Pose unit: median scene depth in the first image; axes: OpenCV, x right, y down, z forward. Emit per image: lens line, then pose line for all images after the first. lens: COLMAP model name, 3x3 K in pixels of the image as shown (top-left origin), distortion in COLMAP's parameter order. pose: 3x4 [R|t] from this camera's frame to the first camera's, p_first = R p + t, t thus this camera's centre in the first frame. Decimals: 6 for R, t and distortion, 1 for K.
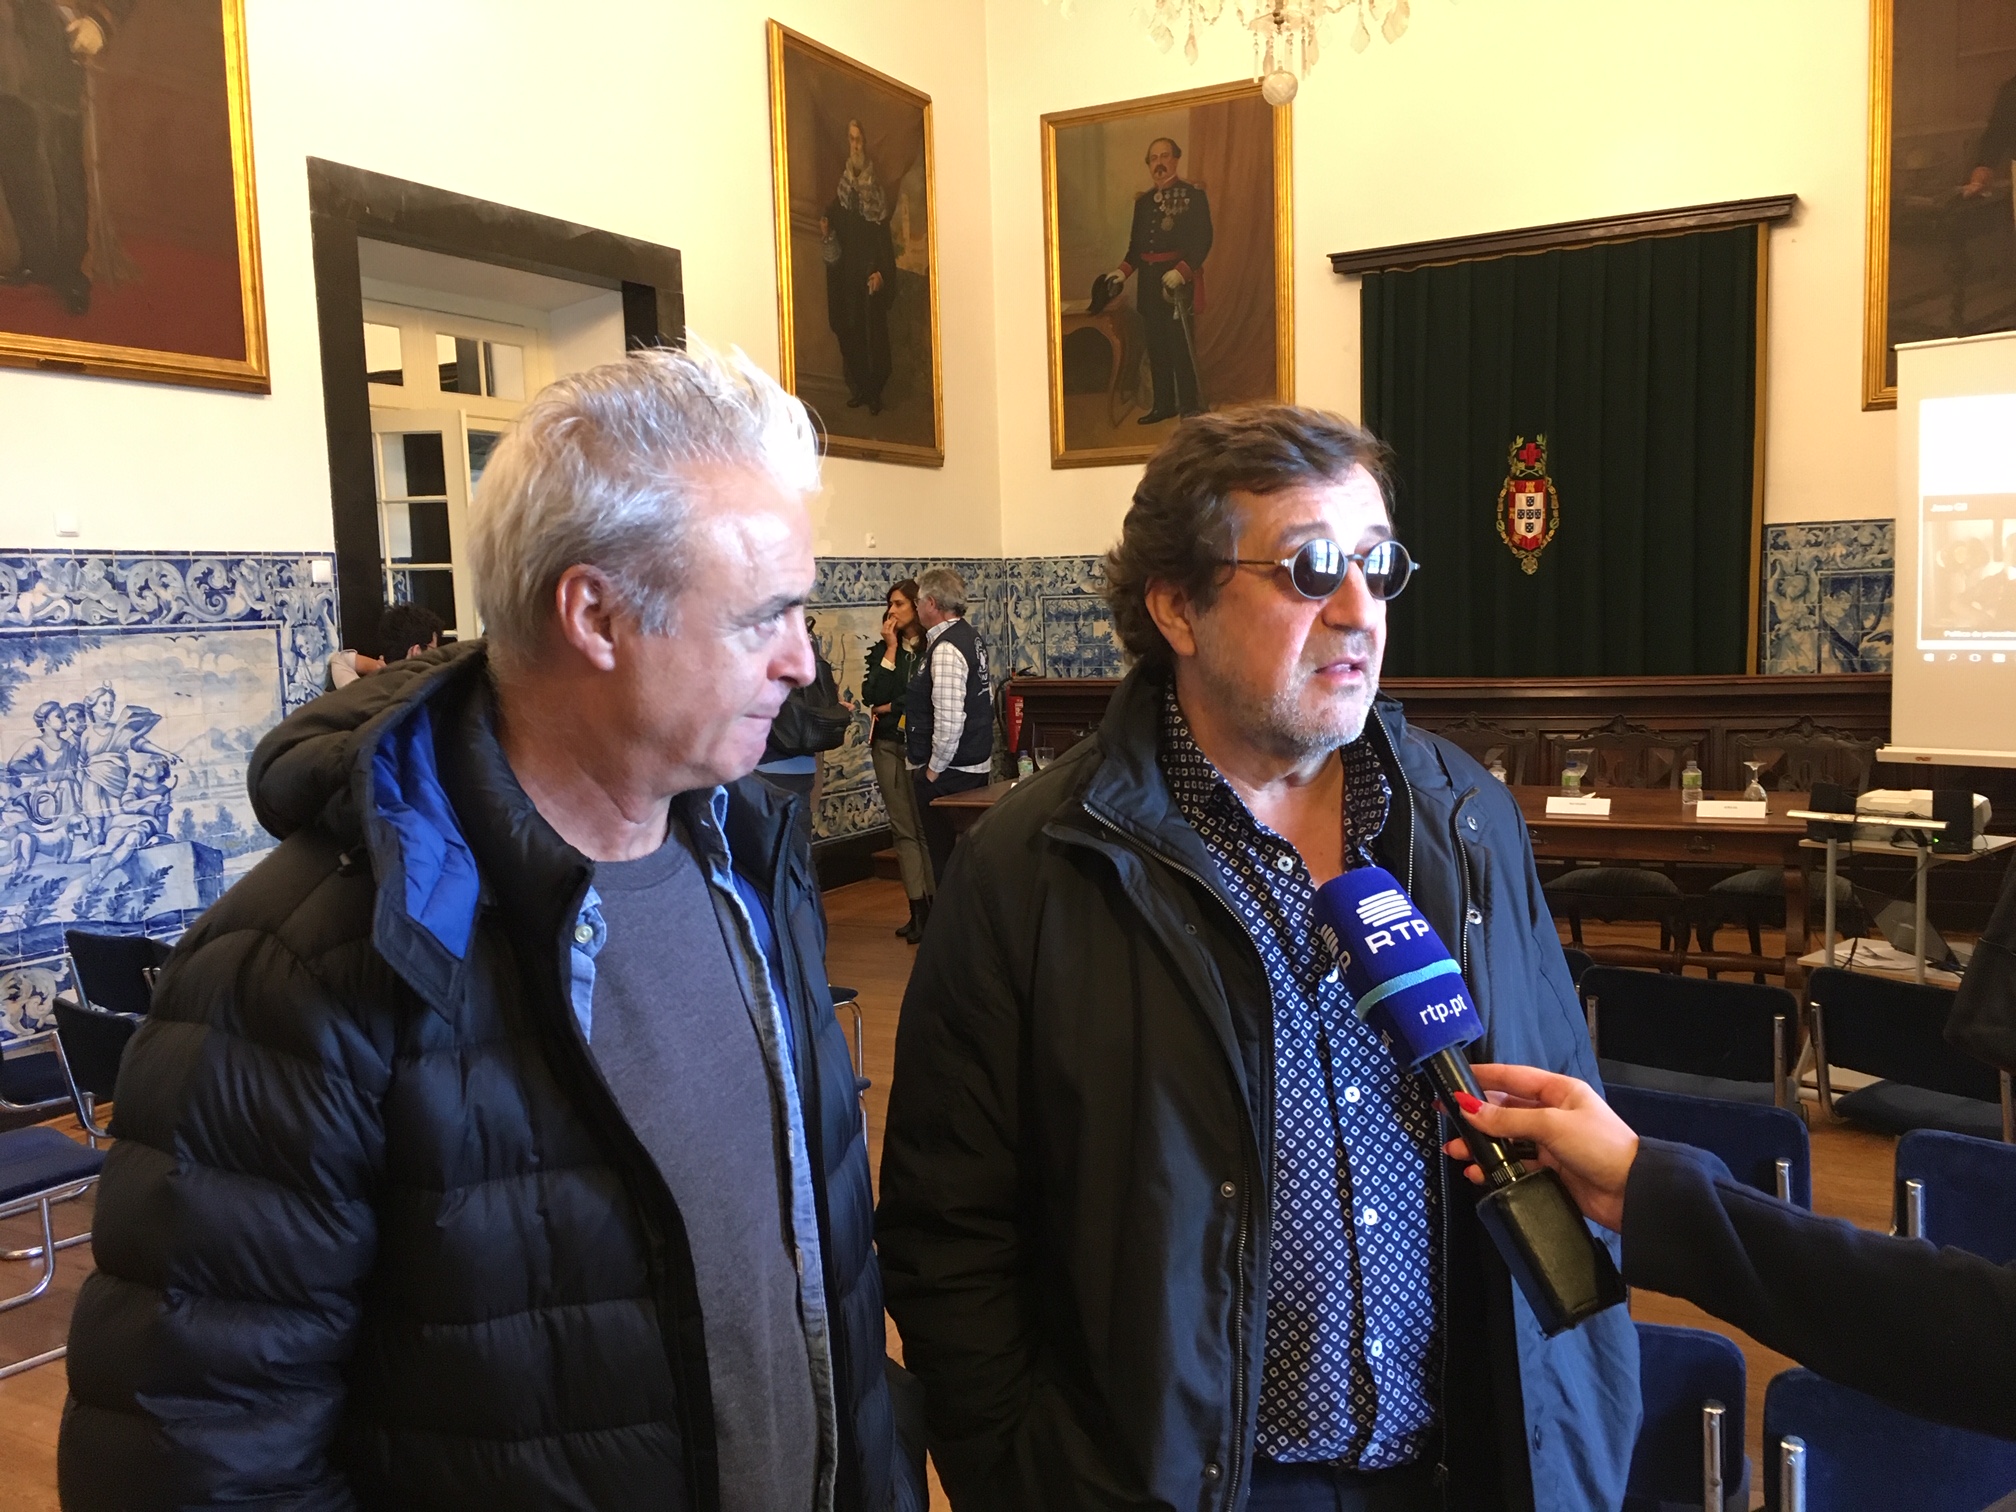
lens RADIAL K [[1721.2, 0, 1014.1], [0, 1721.2, 753.6], [0, 0, 1]] dist [0.097444, -0.124961]
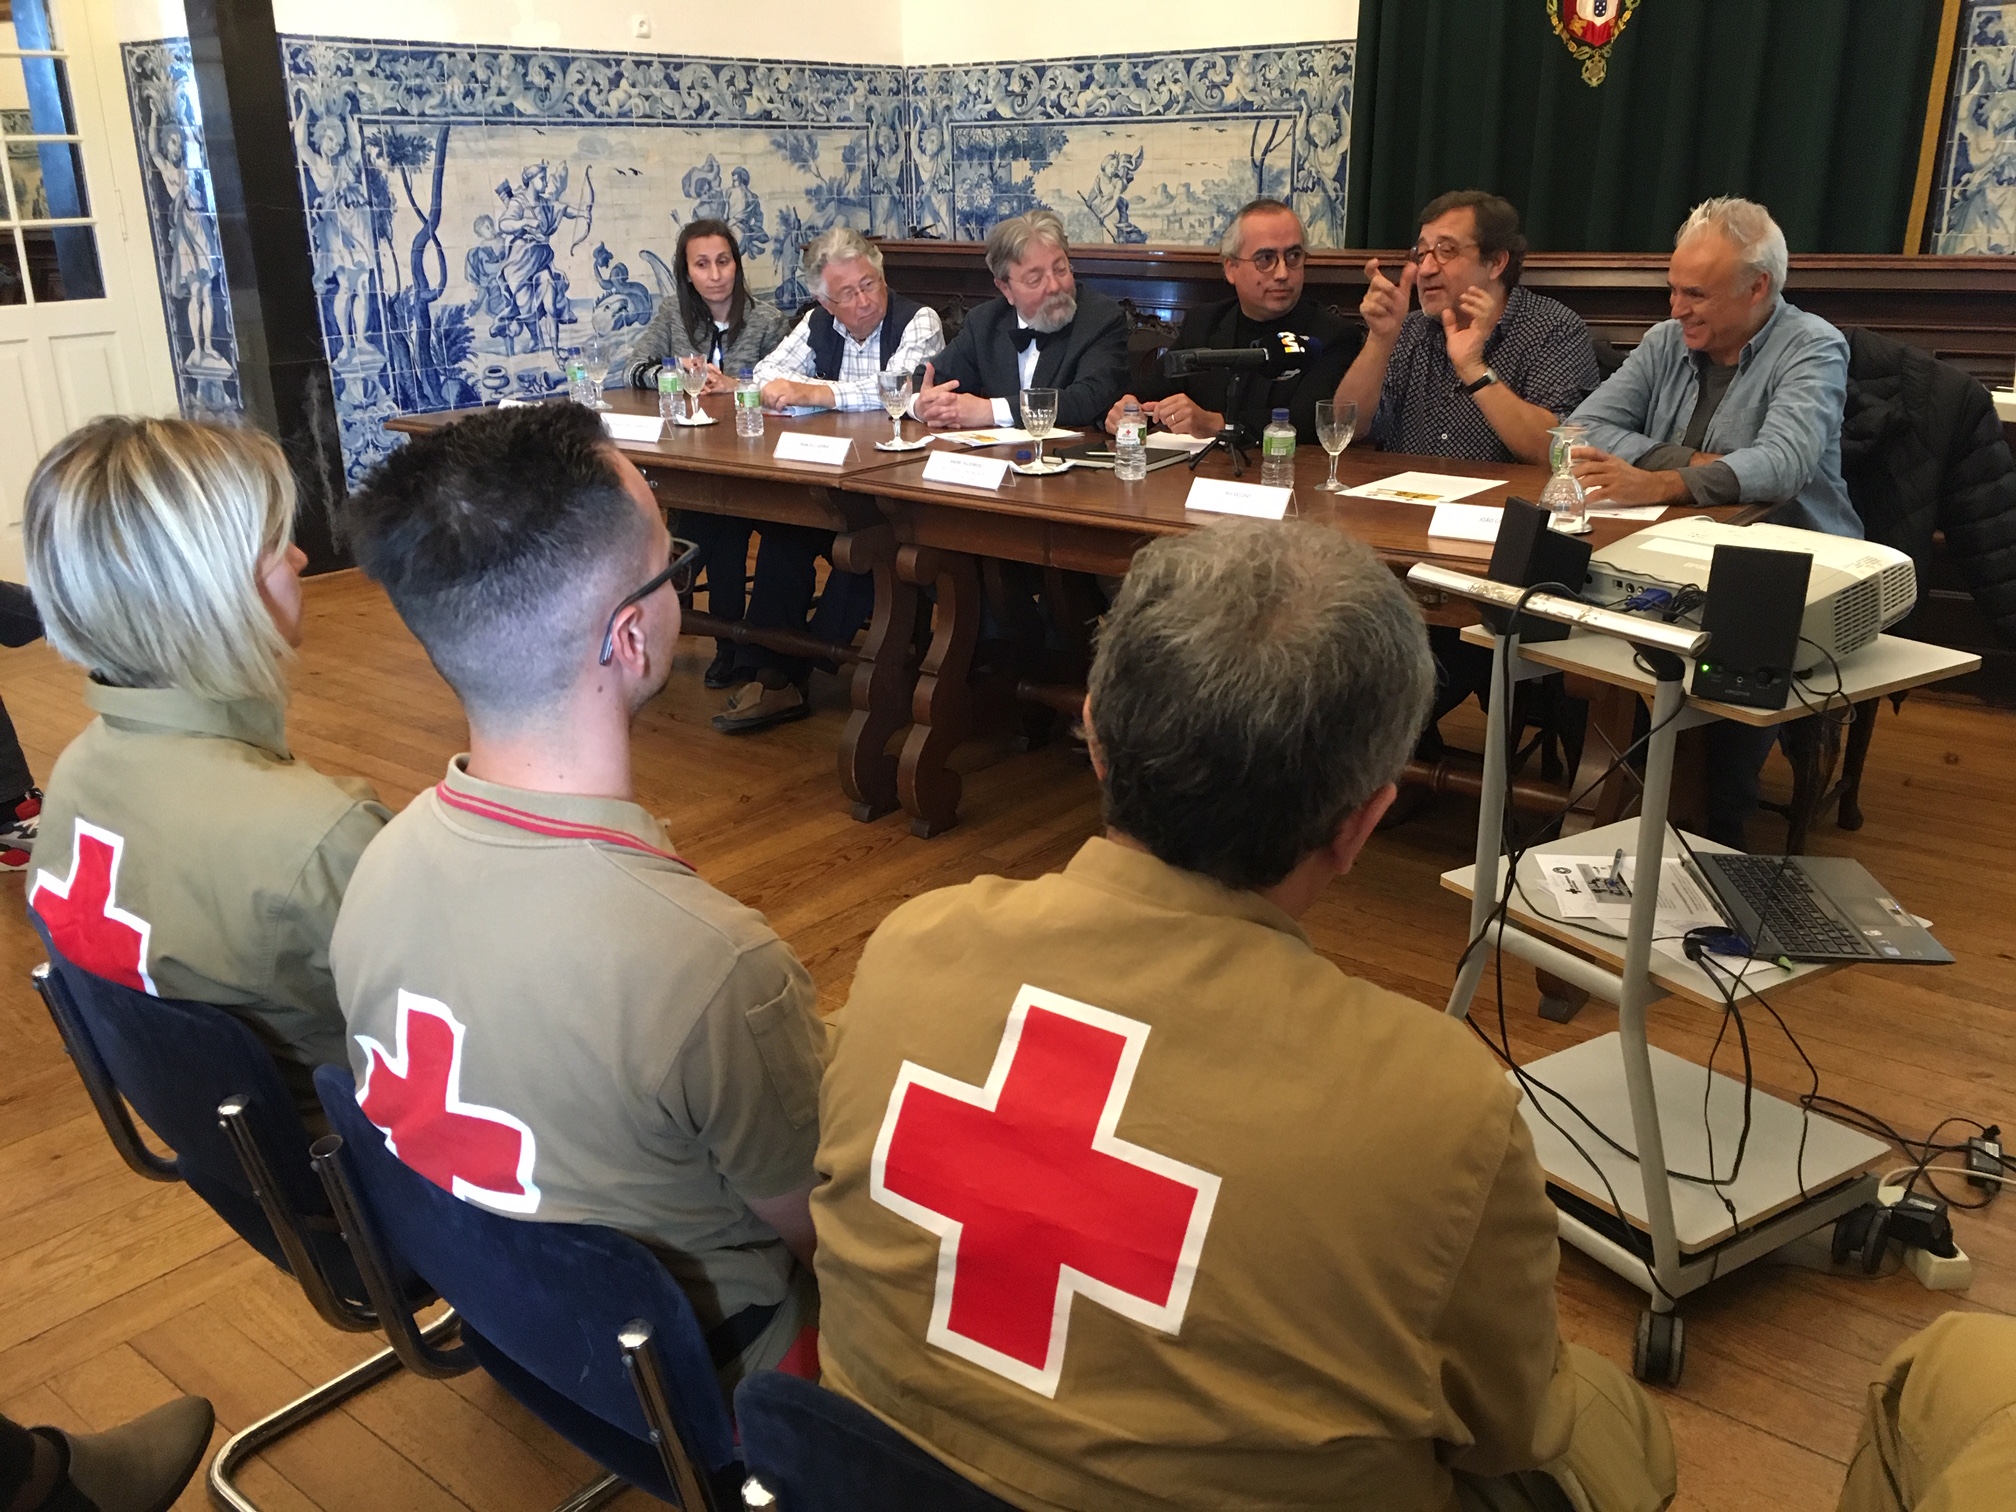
lens RADIAL K [[1721.2, 0, 1003.2], [0, 1721.2, 759.3], [0, 0, 1]] dist [0.097444, -0.124961]
pose [[0.982677, 0.075419, -0.169284, 0.210352], [-0.032557, 0.969496, 0.242937, -0.011530], [0.182442, -0.233217, 0.955157, 0.277625]]
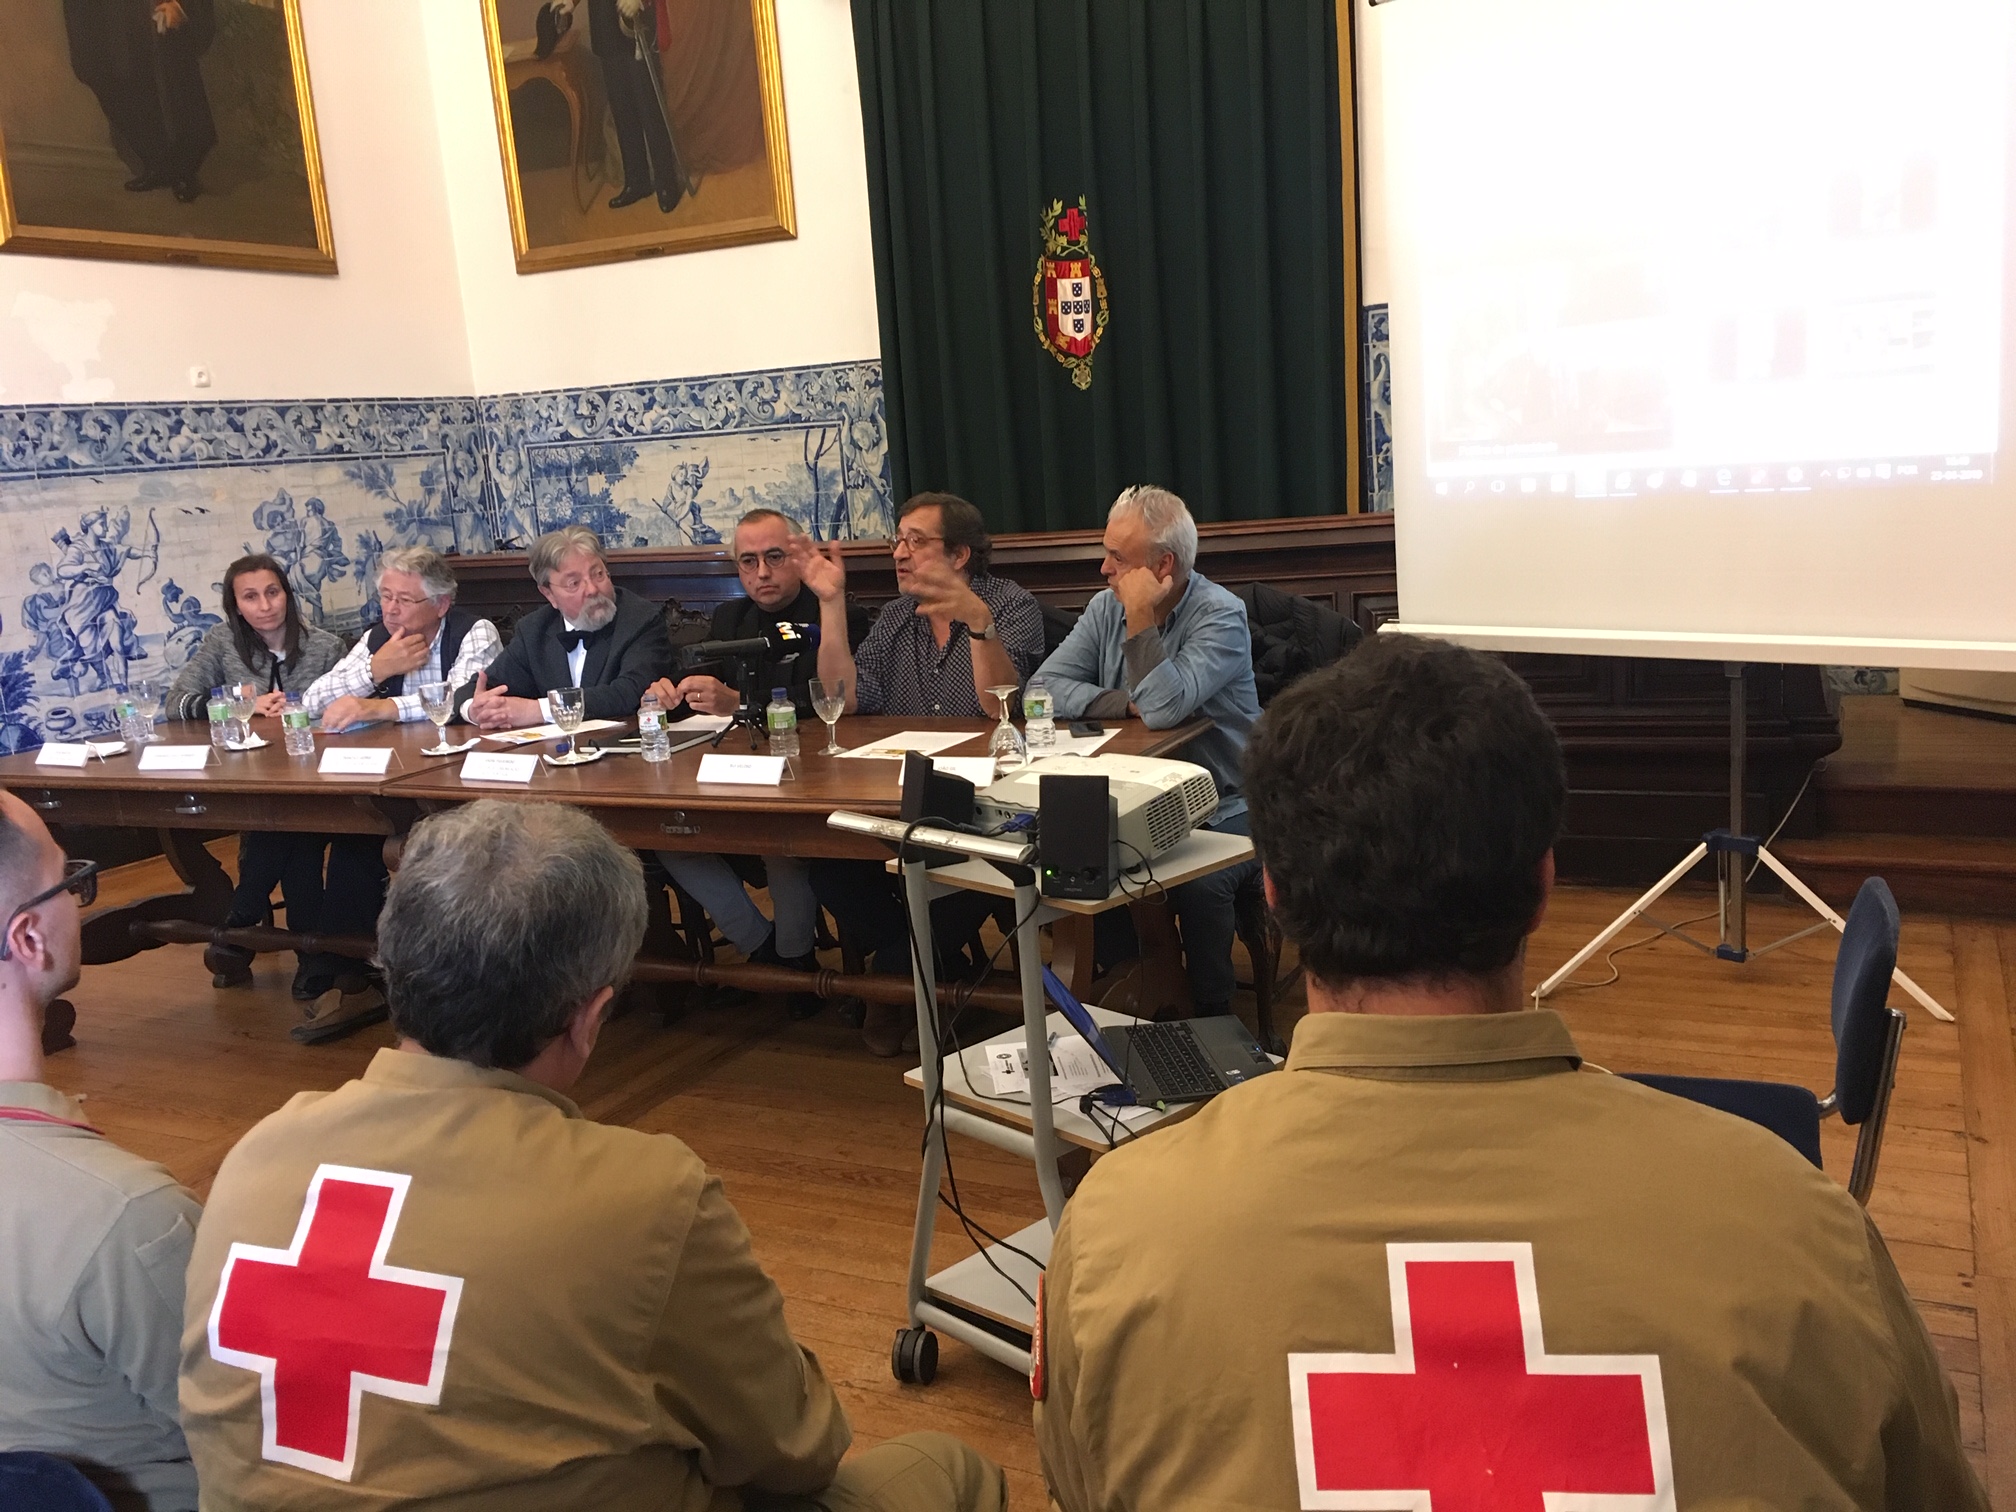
lens RADIAL K [[1721.2, 0, 1000.0], [0, 1721.2, 762.0], [0, 0, 1]] dist [0.097444, -0.124961]
pose [[0.998827, -0.047166, 0.010943, 0.245603], [0.045944, 0.994583, 0.093241, -0.014742], [-0.015282, -0.092629, 0.995583, 0.241840]]
